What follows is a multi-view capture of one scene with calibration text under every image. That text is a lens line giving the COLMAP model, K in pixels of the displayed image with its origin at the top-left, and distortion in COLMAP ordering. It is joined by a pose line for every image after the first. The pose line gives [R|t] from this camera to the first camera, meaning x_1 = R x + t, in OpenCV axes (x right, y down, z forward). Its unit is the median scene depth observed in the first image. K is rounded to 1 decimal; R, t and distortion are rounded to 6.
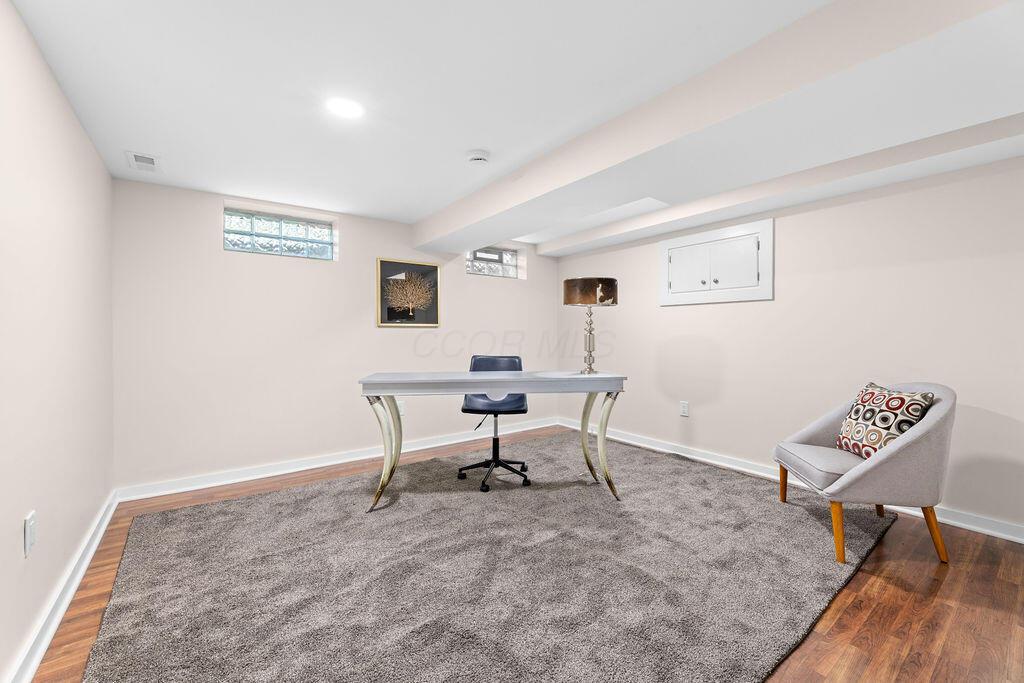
lens RADIAL K [[418.5, 0, 511.4], [0, 418.5, 336.0], [0, 0, 1]] dist [-0.003693, 0.001245]
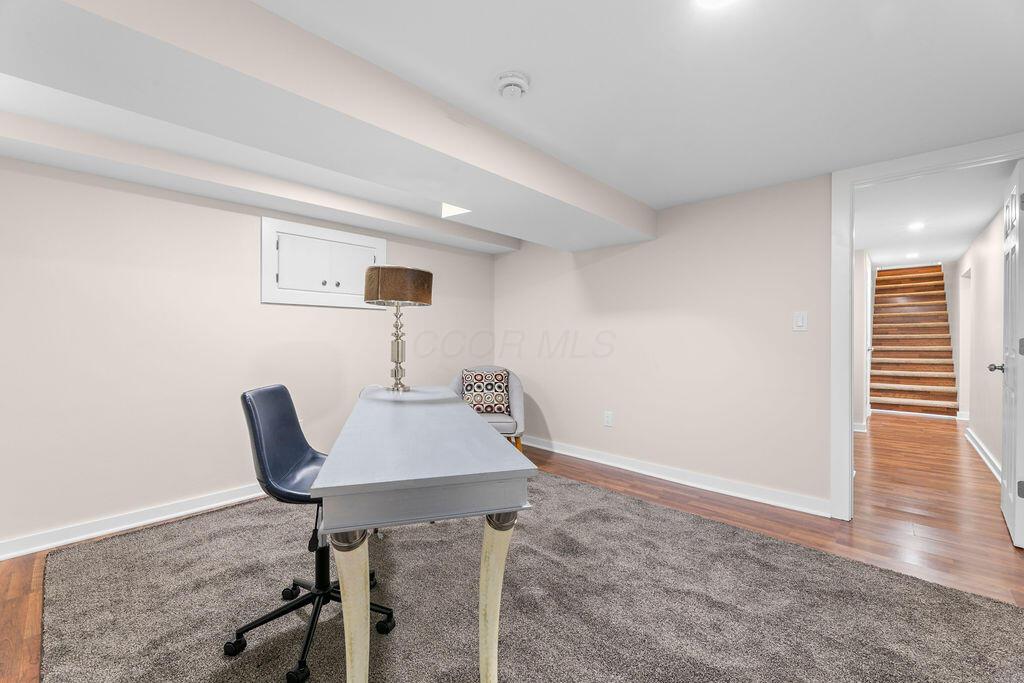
lens RADIAL K [[418.5, 0, 514.9], [0, 418.5, 341.3], [0, 0, 1]] dist [-0.003693, 0.001245]
pose [[-0.199148, -0.009029, 0.979928, -0.627790], [0.006655, 0.999922, 0.010565, -0.009451], [-0.979947, 0.008625, -0.199072, 0.940111]]
